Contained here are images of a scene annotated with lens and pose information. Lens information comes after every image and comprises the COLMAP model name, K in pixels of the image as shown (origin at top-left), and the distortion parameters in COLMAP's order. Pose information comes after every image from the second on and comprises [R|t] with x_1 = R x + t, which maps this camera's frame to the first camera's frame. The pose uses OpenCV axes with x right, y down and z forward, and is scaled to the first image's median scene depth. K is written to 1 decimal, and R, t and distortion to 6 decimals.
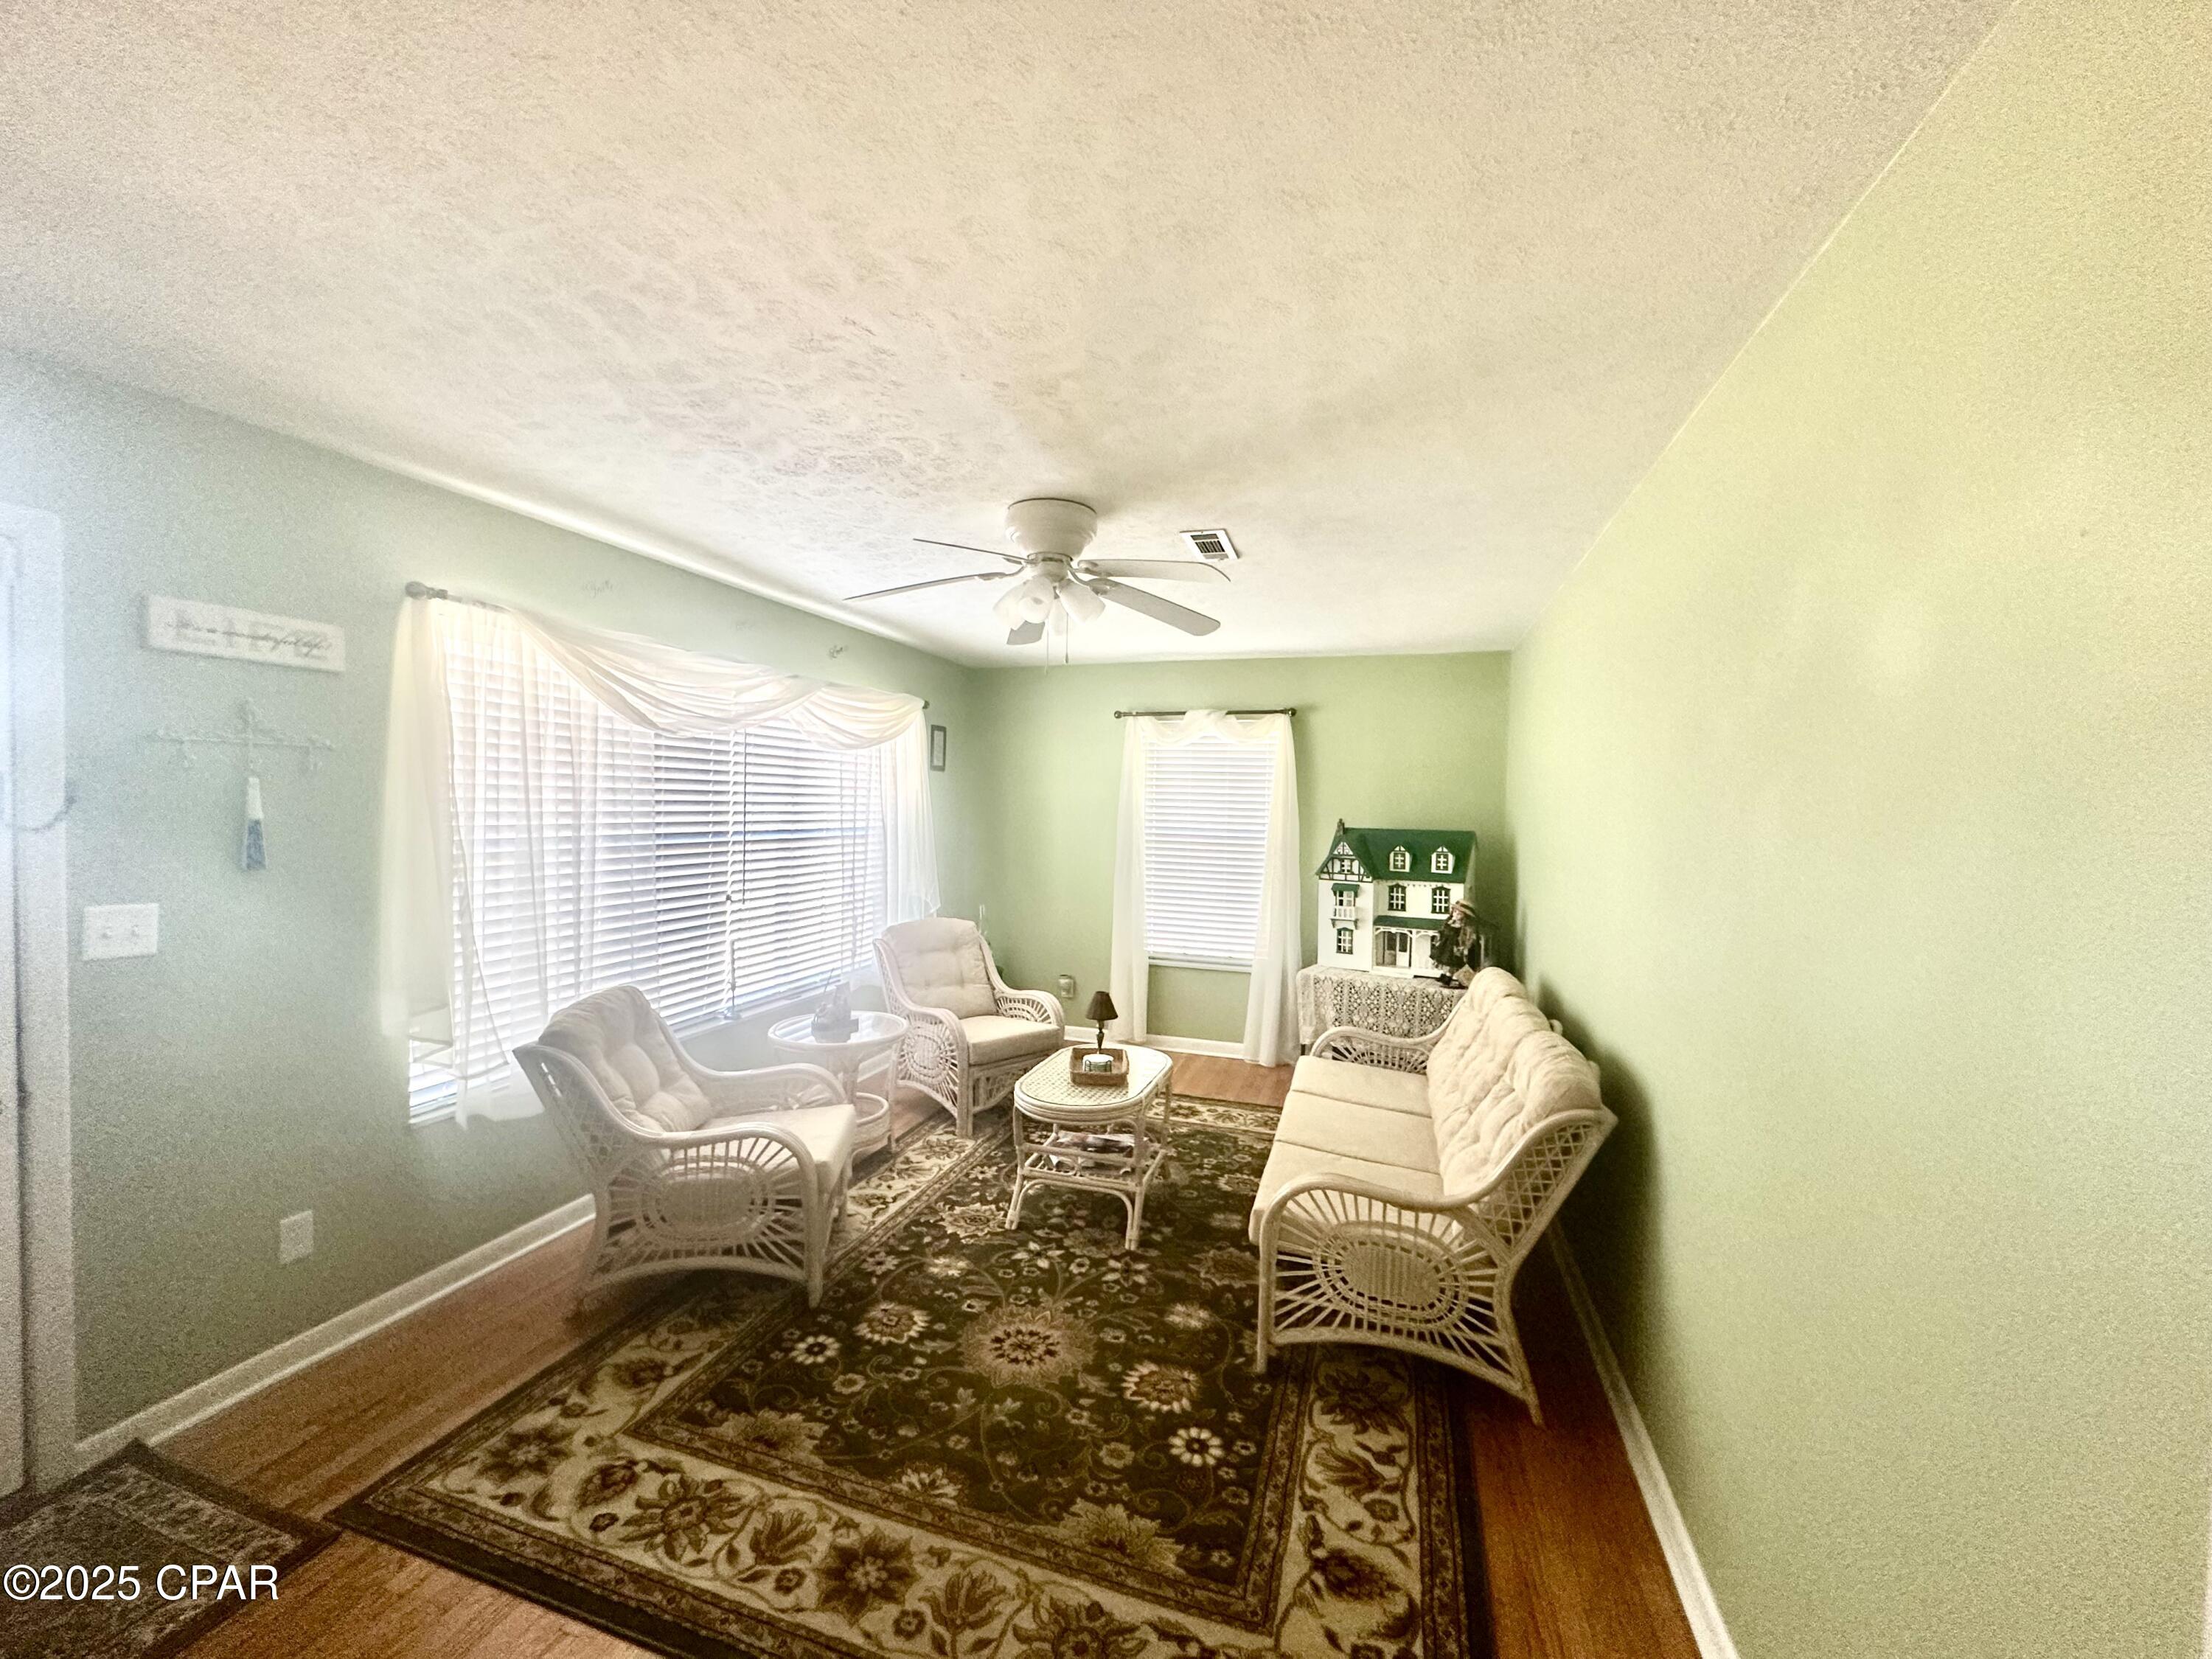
lens RADIAL K [[883.9, 0, 1108.9], [0, 883.9, 828.8], [0, 0, 1]] dist [-0.000512, -0.000071]
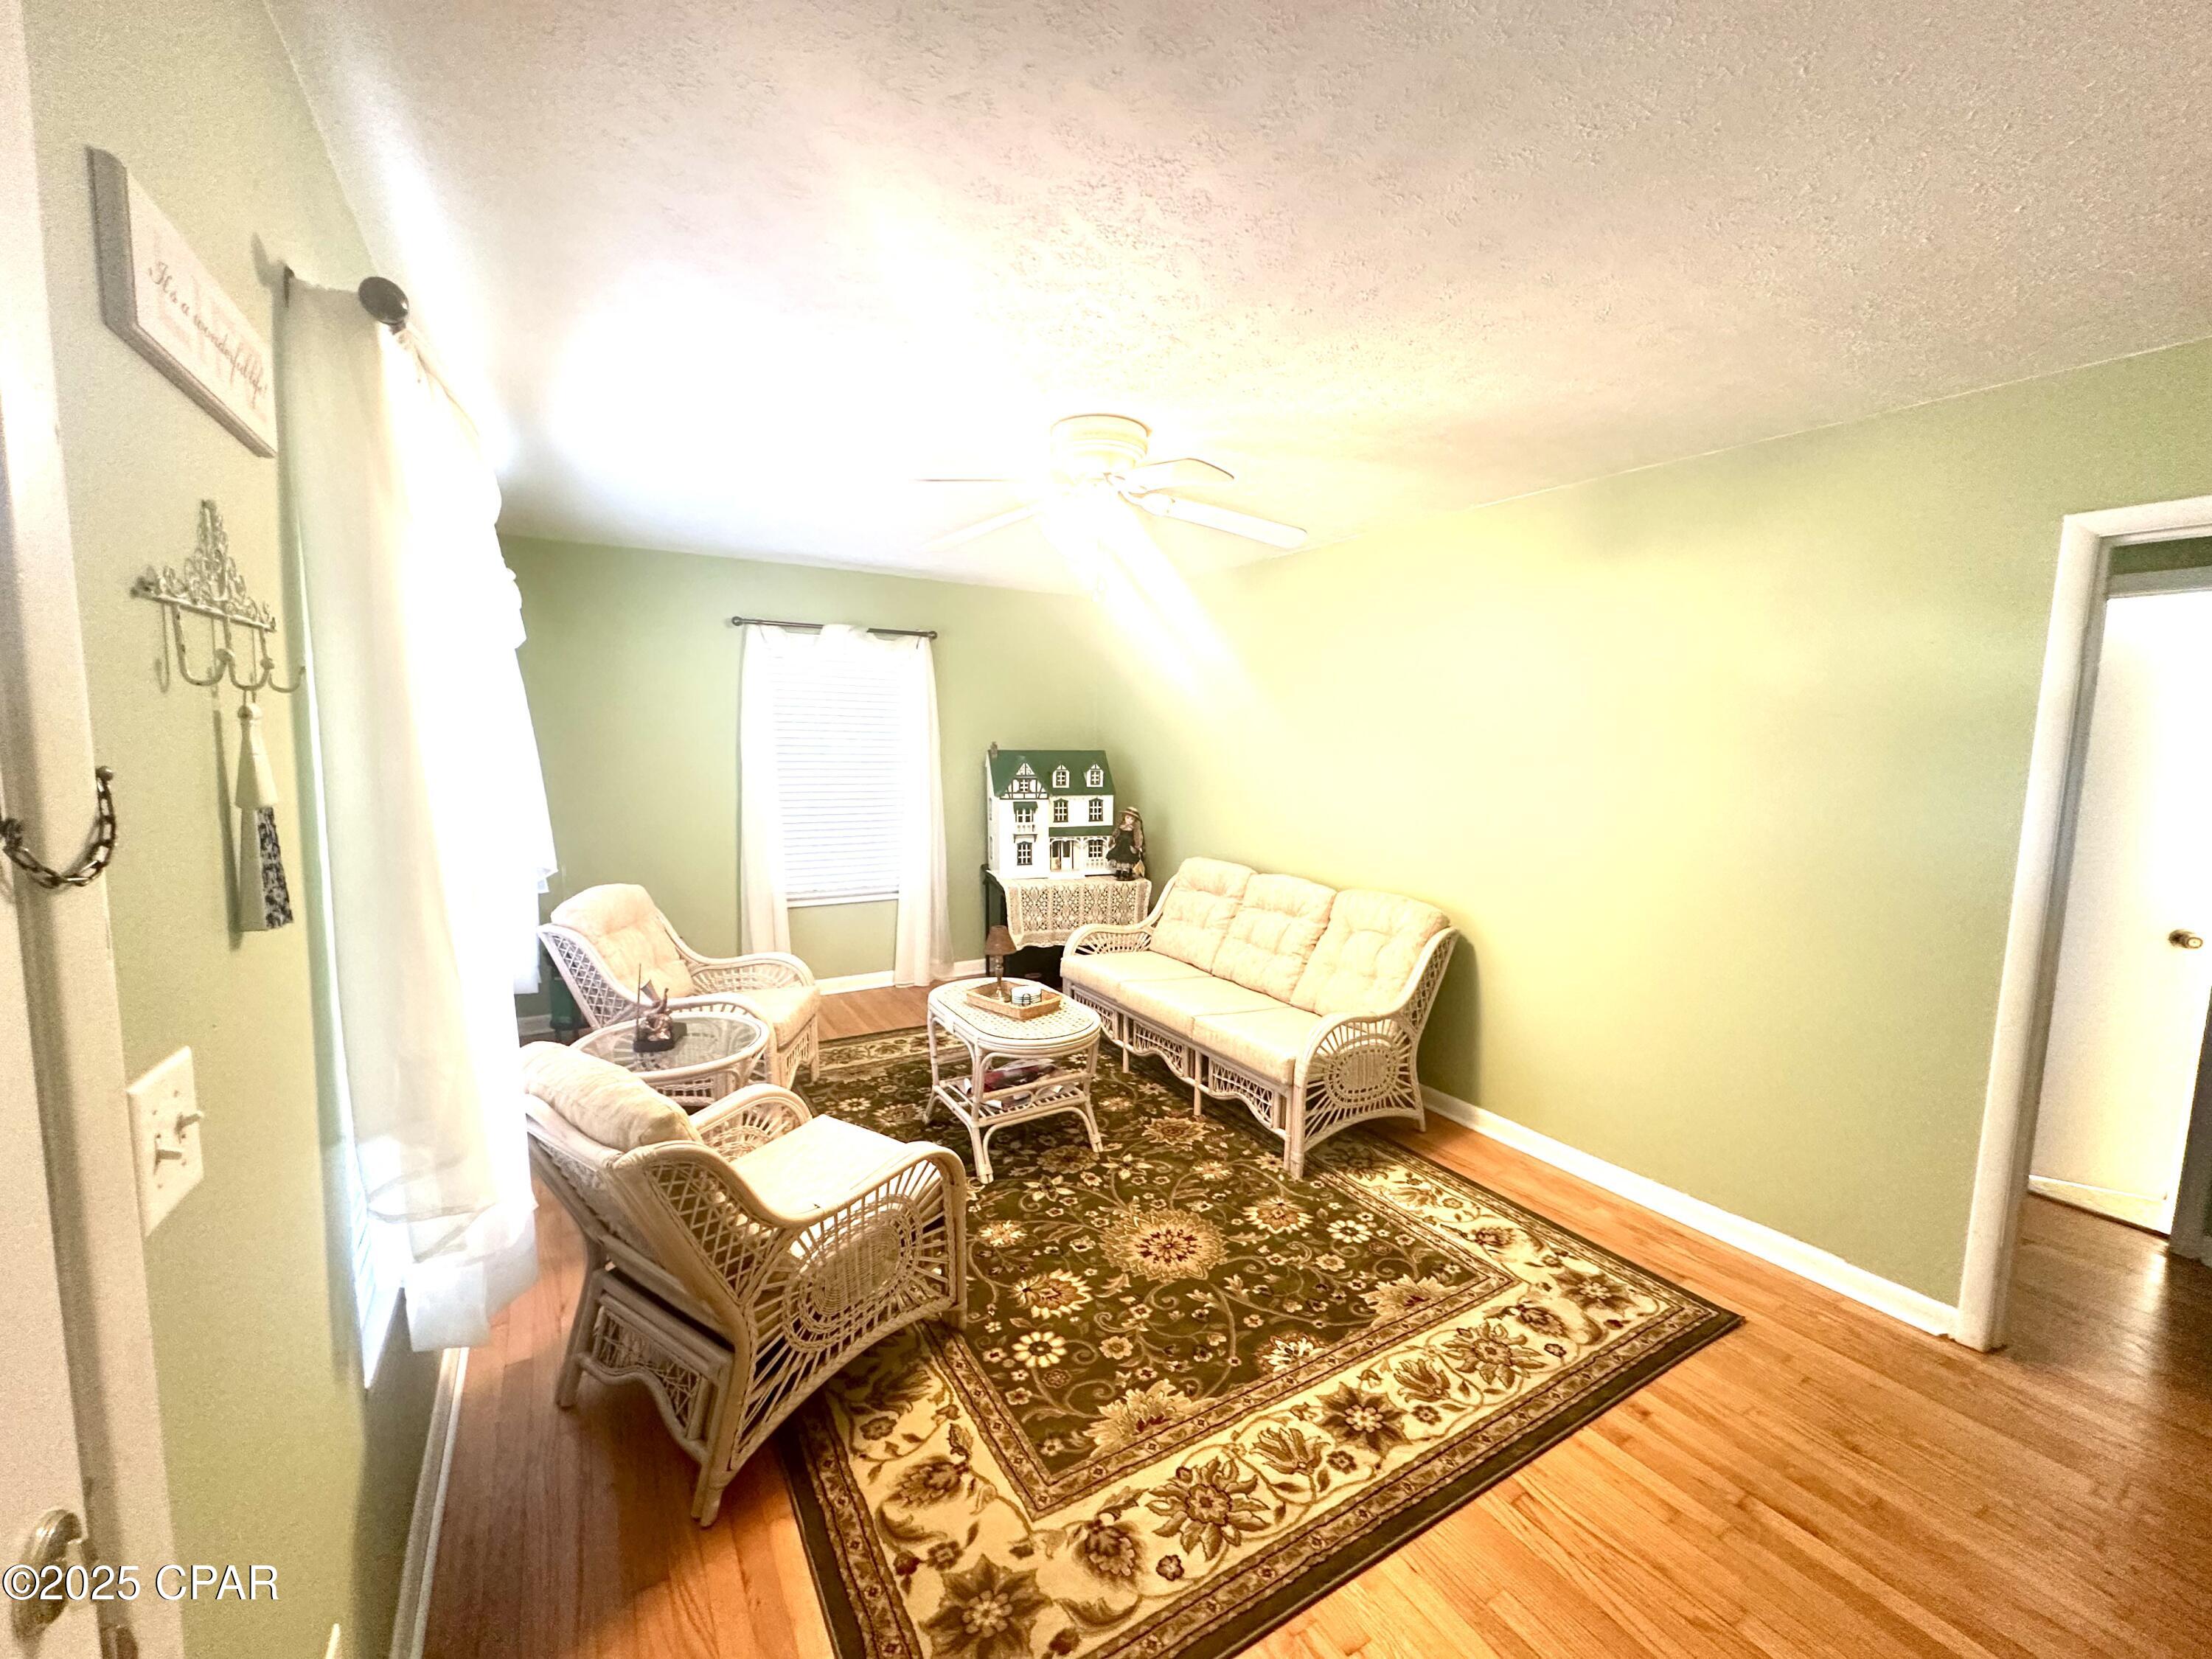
lens RADIAL K [[883.9, 0, 1108.9], [0, 883.9, 828.8], [0, 0, 1]] dist [-0.000512, -0.000071]
pose [[0.652897, -0.091668, 0.751879, -0.972874], [0.018237, 0.994264, 0.105383, -0.035551], [-0.757227, -0.055092, 0.650824, 0.412093]]
